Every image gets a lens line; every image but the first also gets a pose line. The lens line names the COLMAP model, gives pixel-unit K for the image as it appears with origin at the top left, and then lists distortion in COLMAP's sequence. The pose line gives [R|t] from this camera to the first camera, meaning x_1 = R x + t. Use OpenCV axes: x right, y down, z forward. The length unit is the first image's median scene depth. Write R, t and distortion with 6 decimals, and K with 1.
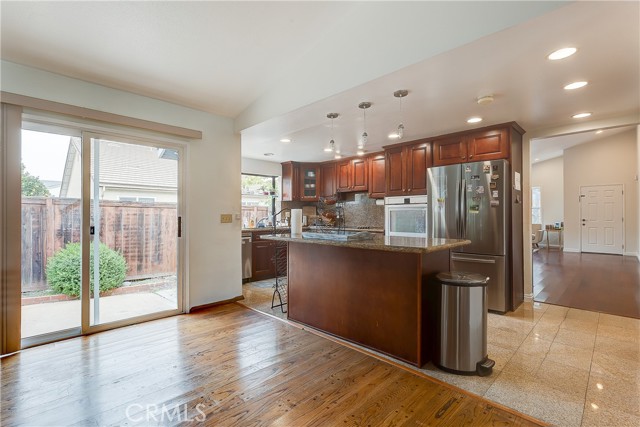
lens RADIAL K [[297.6, 0, 318.1], [0, 297.6, 213.6], [0, 0, 1]] dist [-0.000170, 0.000240]
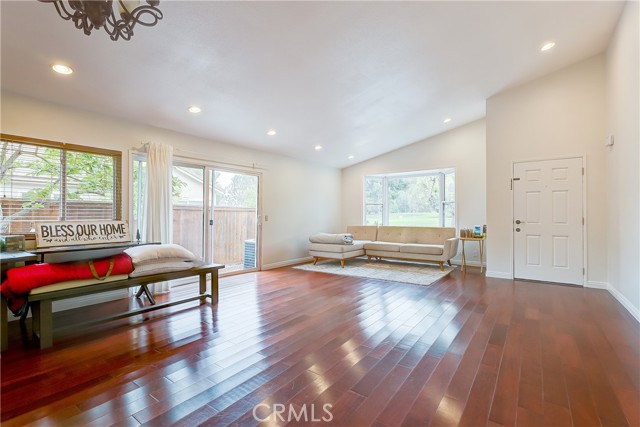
lens RADIAL K [[297.6, 0, 322.2], [0, 297.6, 213.0], [0, 0, 1]] dist [-0.000170, 0.000240]
pose [[0.983014, -0.002106, 0.183521, 0.399841], [0.002406, 0.999996, -0.001412, 0.004266], [-0.183517, 0.001830, 0.983015, 0.483795]]
